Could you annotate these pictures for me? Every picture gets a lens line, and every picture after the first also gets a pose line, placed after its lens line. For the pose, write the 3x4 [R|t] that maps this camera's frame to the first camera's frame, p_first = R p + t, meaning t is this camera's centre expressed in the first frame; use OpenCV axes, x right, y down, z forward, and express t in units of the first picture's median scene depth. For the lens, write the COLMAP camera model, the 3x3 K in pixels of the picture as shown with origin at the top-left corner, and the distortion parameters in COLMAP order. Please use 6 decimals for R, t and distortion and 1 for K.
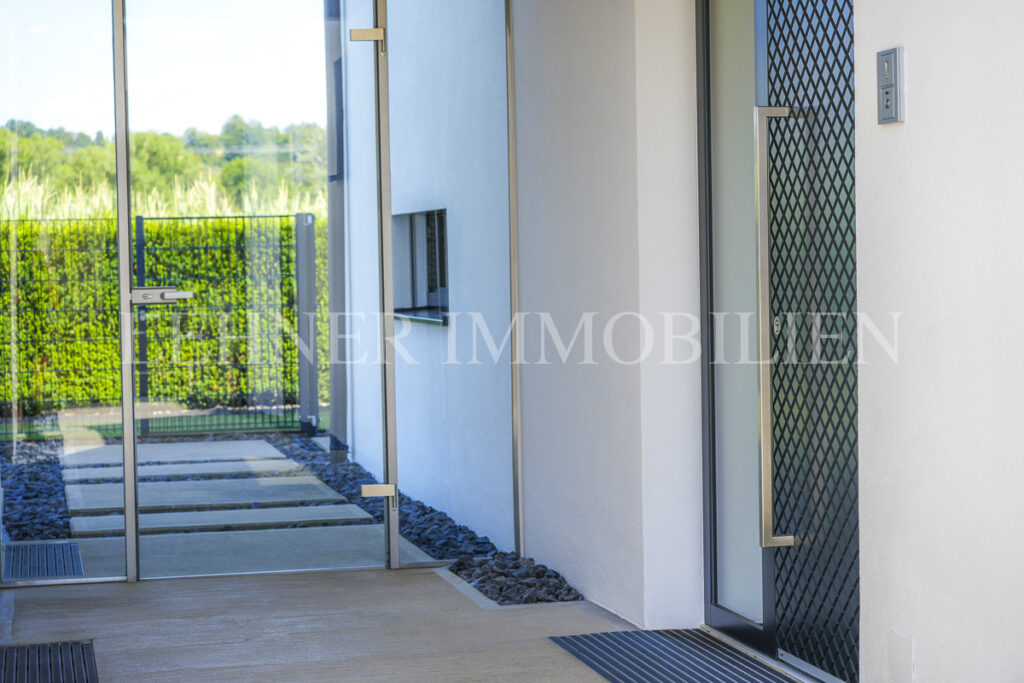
lens RADIAL K [[2102.1, 0, 512.0], [0, 2102.1, 341.5], [0, 0, 1]] dist [0.026502, -0.209396]
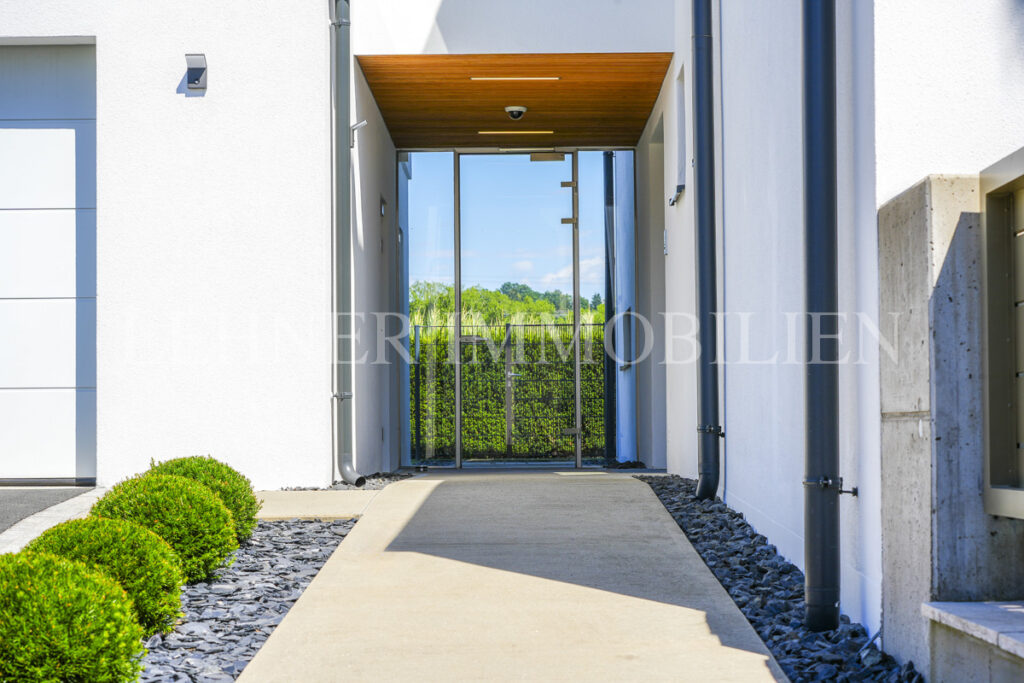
lens RADIAL K [[2279.9, 0, 512.0], [0, 2279.9, 341.5], [0, 0, 1]] dist [0.080045, 0.203491]
pose [[0.973567, 0.001787, -0.228393, 0.197345], [-0.019788, 0.996870, -0.076547, 0.076481], [0.227541, 0.079043, 0.970555, -0.620599]]
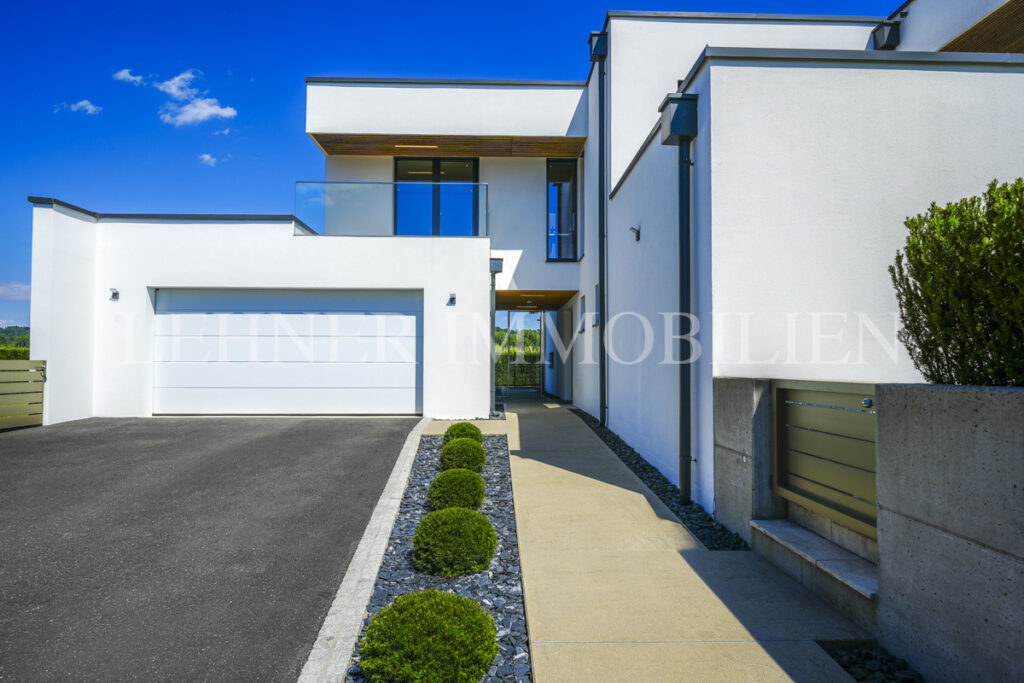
lens RADIAL K [[569.8, 0, 512.0], [0, 569.8, 341.5], [0, 0, 1]] dist [-0.001059, -0.000367]
pose [[0.979640, 0.013535, -0.200303, 0.131313], [-0.029054, 0.996780, -0.074743, 0.034281], [0.198647, 0.079041, 0.976879, -0.557216]]
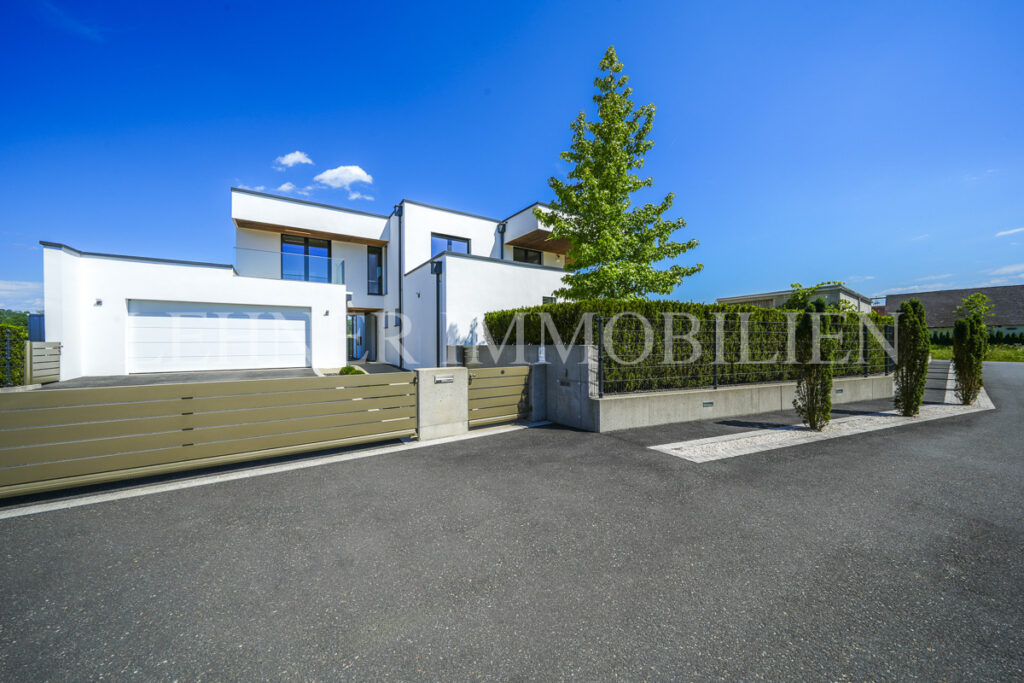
lens RADIAL K [[351.2, 0, 512.2], [0, 351.2, 349.2], [0, 0, 1]] dist [0.000430, 0.000078]
pose [[0.939216, 0.007826, 0.343239, 0.071888], [0.000643, 0.999698, -0.024553, 0.049078], [-0.343327, 0.023281, 0.938927, -0.867363]]
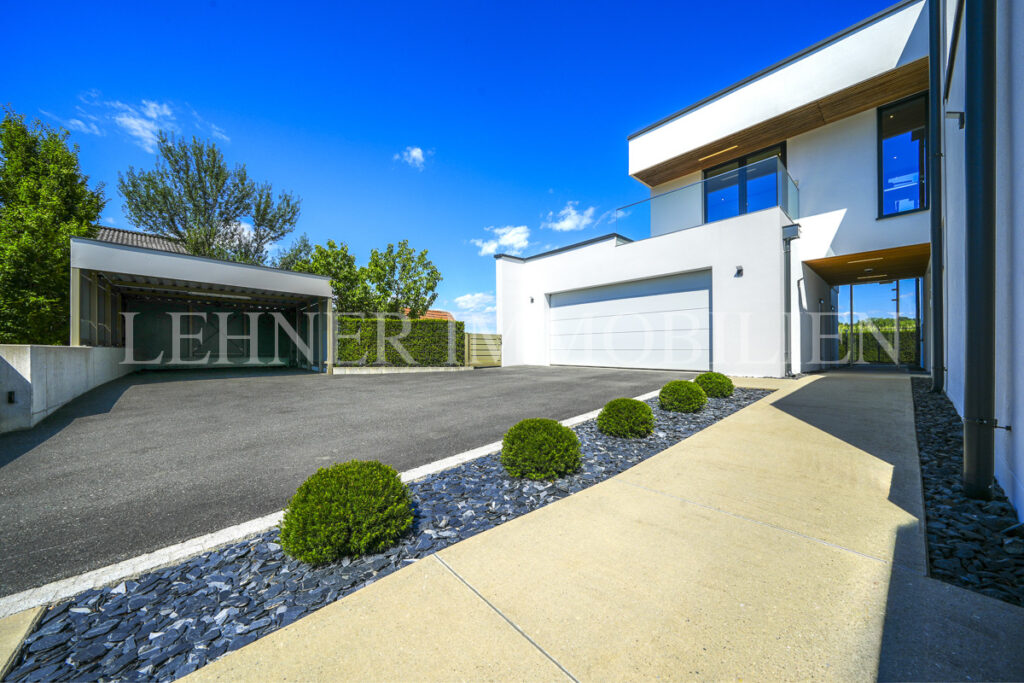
lens RADIAL K [[351.2, 0, 512.2], [0, 351.2, 349.2], [0, 0, 1]] dist [0.000430, 0.000078]
pose [[0.478380, 0.016290, -0.878002, 0.187536], [-0.048828, 0.998775, -0.008074, 0.055790], [0.876795, 0.046734, 0.478589, -0.424274]]
